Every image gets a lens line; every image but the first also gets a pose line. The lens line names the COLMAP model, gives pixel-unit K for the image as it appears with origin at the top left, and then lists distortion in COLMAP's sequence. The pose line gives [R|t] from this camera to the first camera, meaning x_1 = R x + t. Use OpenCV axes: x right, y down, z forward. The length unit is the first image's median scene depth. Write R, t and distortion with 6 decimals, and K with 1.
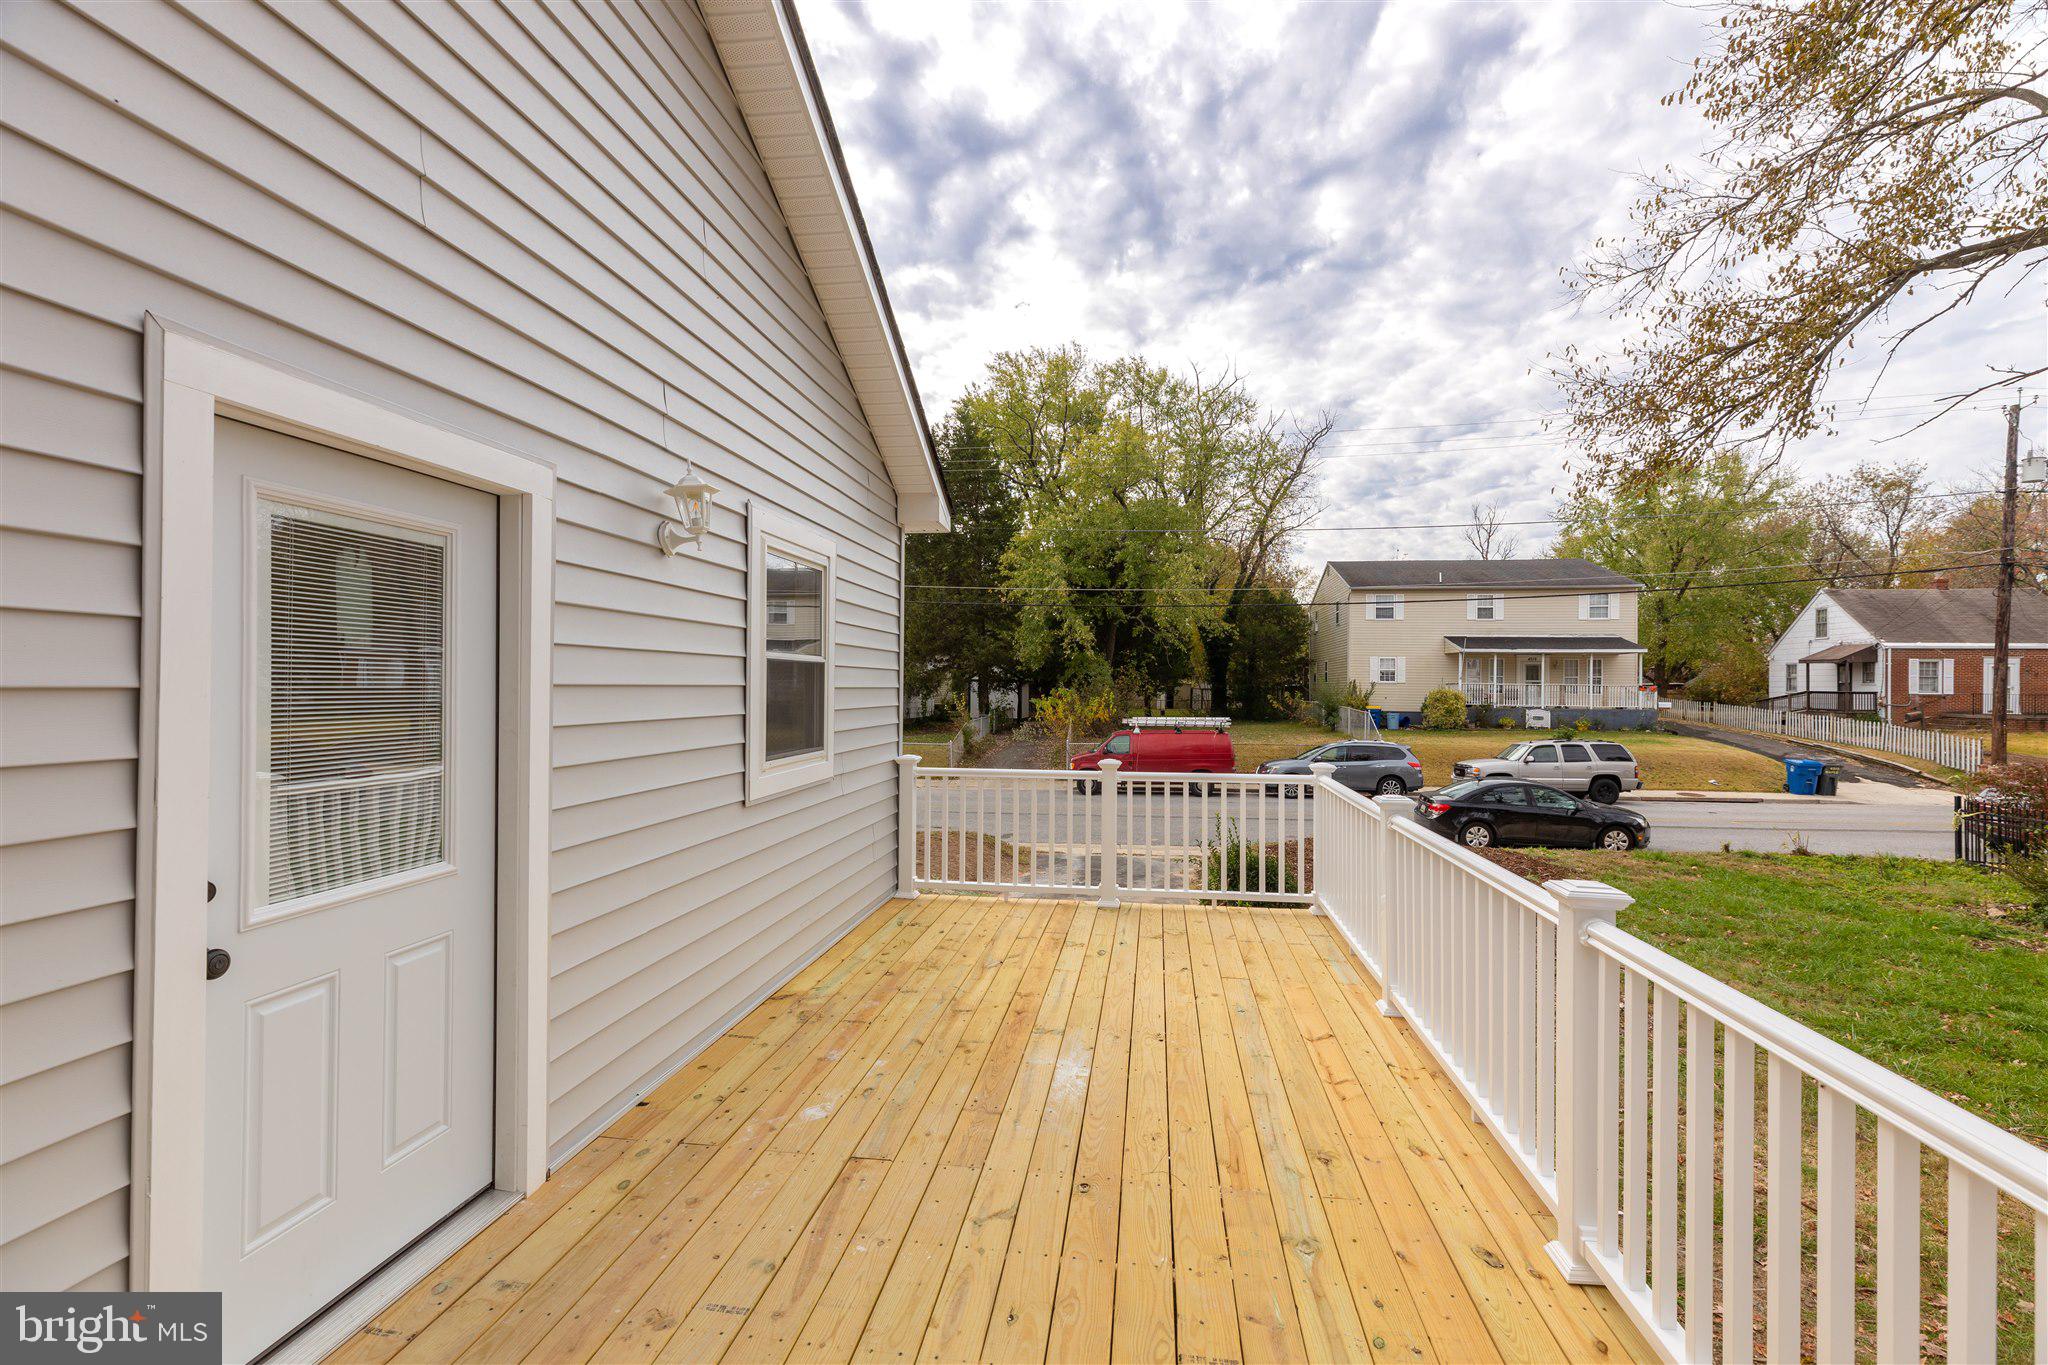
lens RADIAL K [[915.6, 0, 1021.7], [0, 915.6, 678.4], [0, 0, 1]] dist [0.002351, 0.000872]
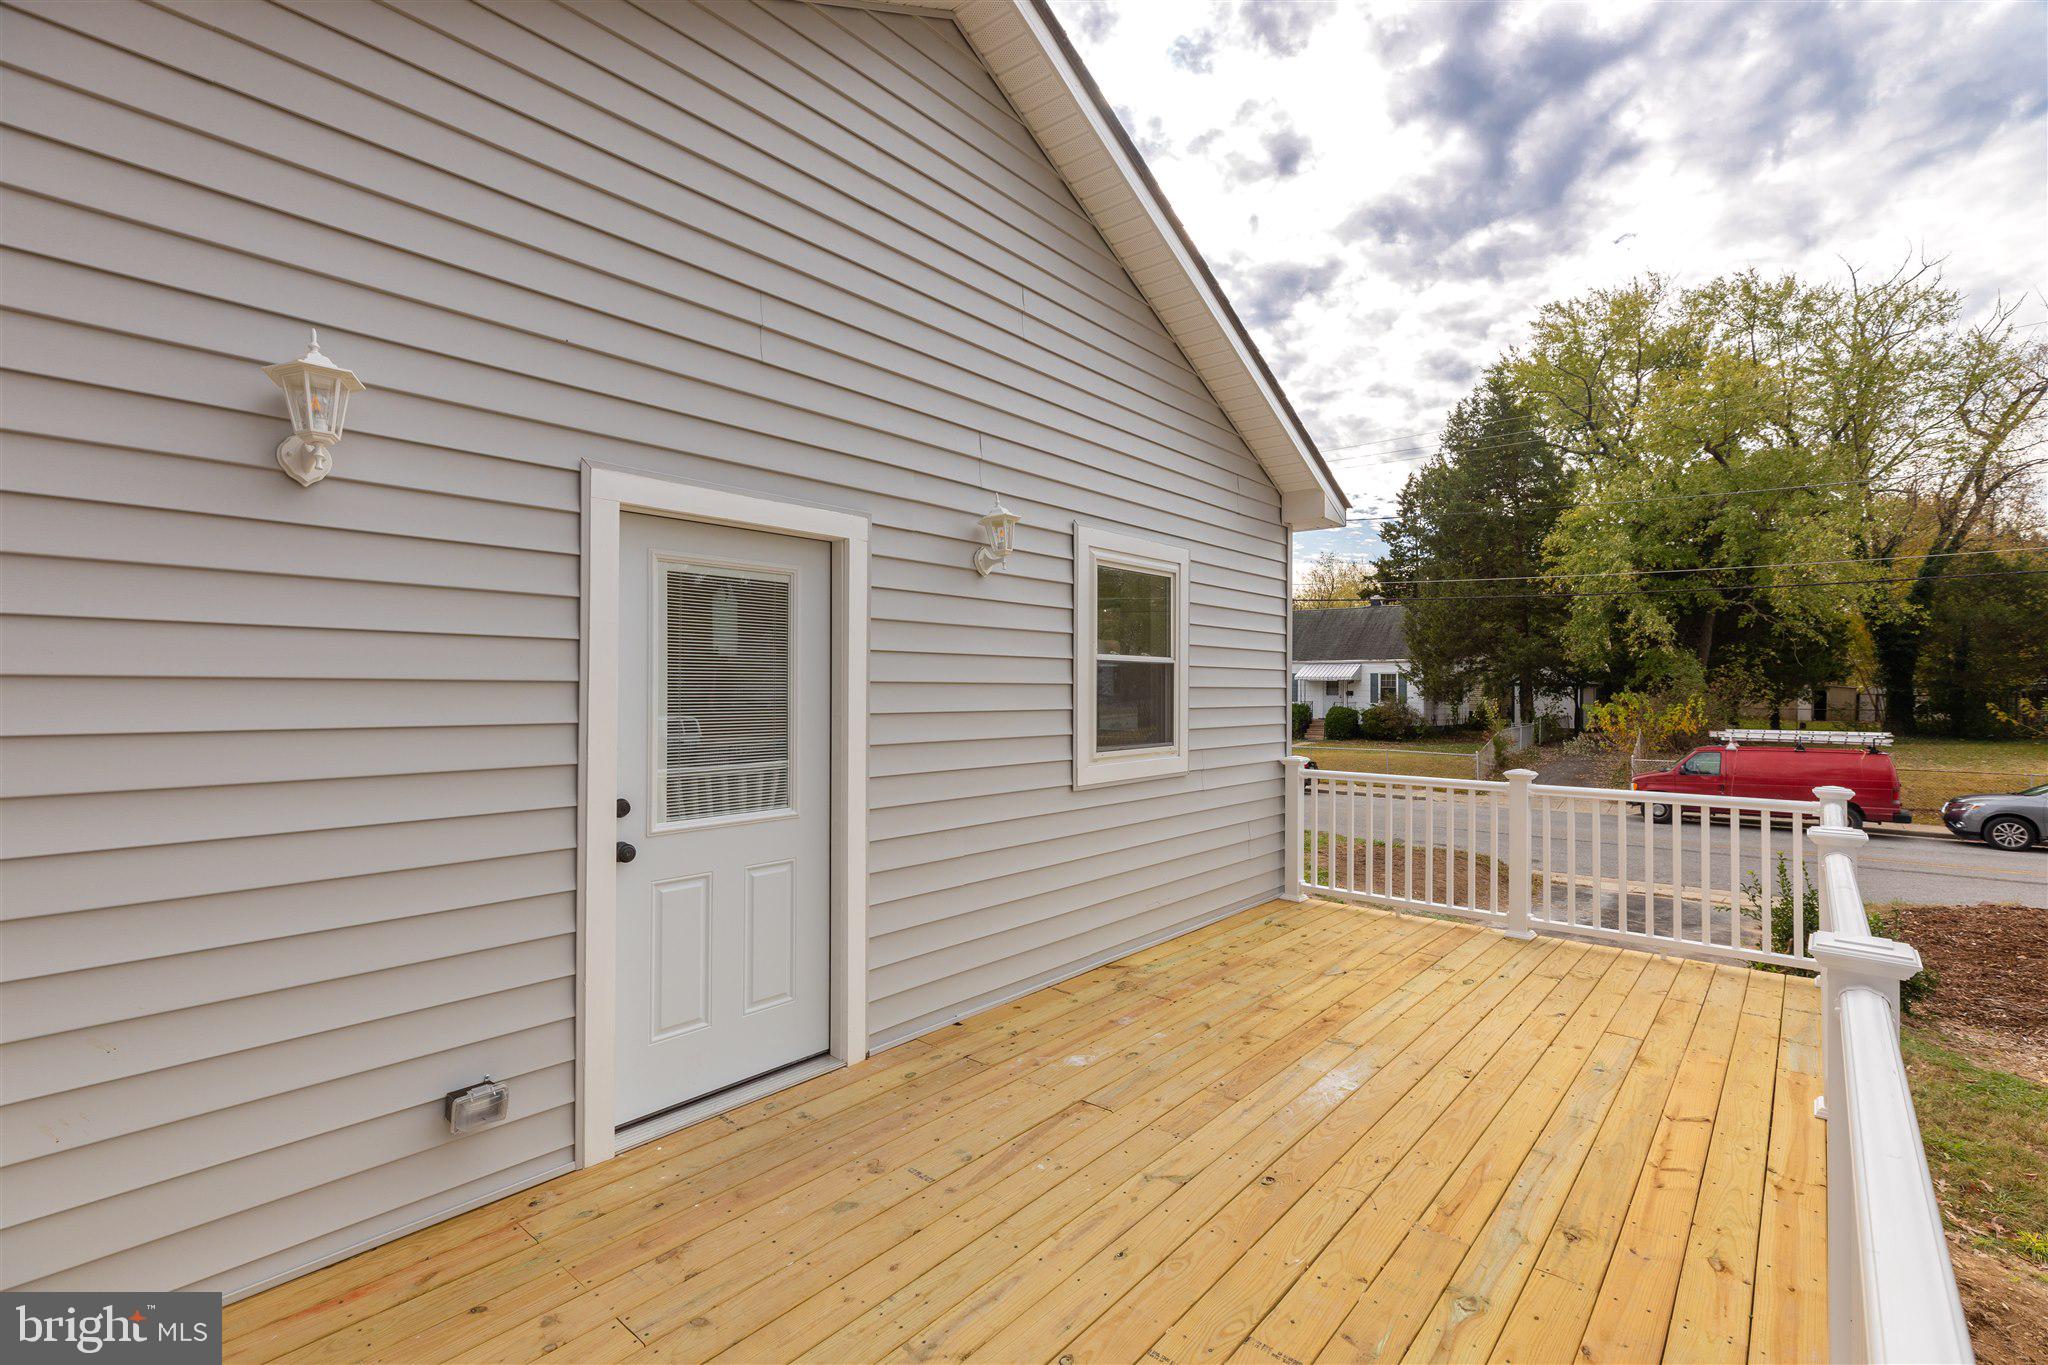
lens RADIAL K [[922.6, 0, 1019.7], [0, 922.6, 675.8], [0, 0, 1]] dist [0.002685, 0.000476]
pose [[0.844220, -0.008594, -0.535929, 0.026361], [0.004221, 0.999947, -0.009385, 0.000862], [0.535981, 0.005661, 0.844211, -0.000036]]
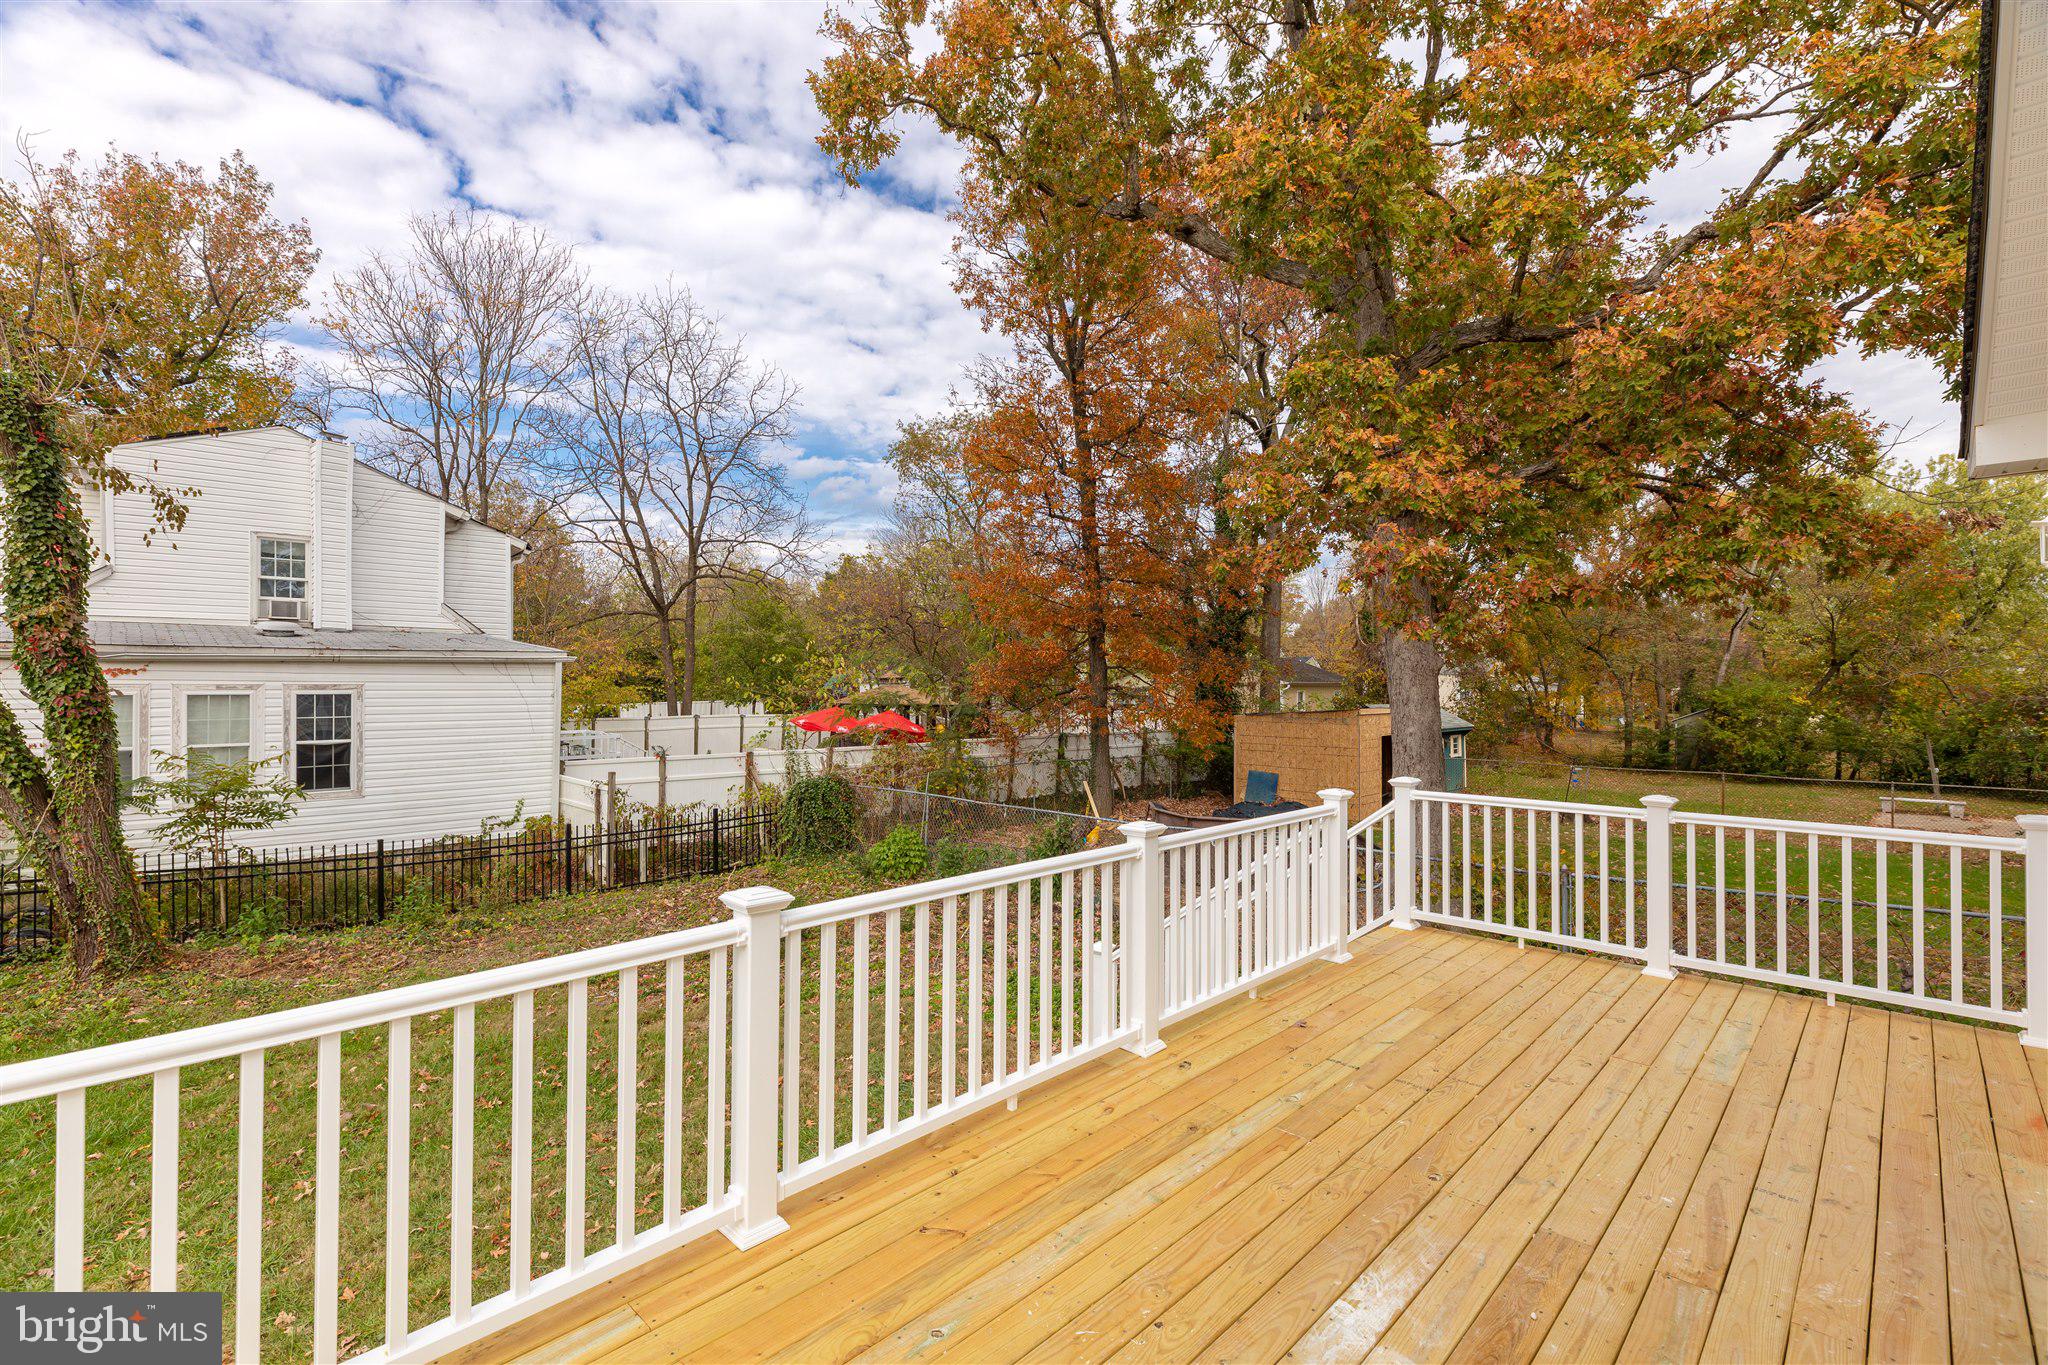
lens RADIAL K [[915.6, 0, 1021.7], [0, 915.6, 678.4], [0, 0, 1]] dist [0.002351, 0.000872]
pose [[-0.808079, -0.007056, 0.589032, -0.011913], [-0.013857, 0.999879, -0.007033, -0.001632], [-0.588911, -0.013846, -0.808079, 0.149661]]
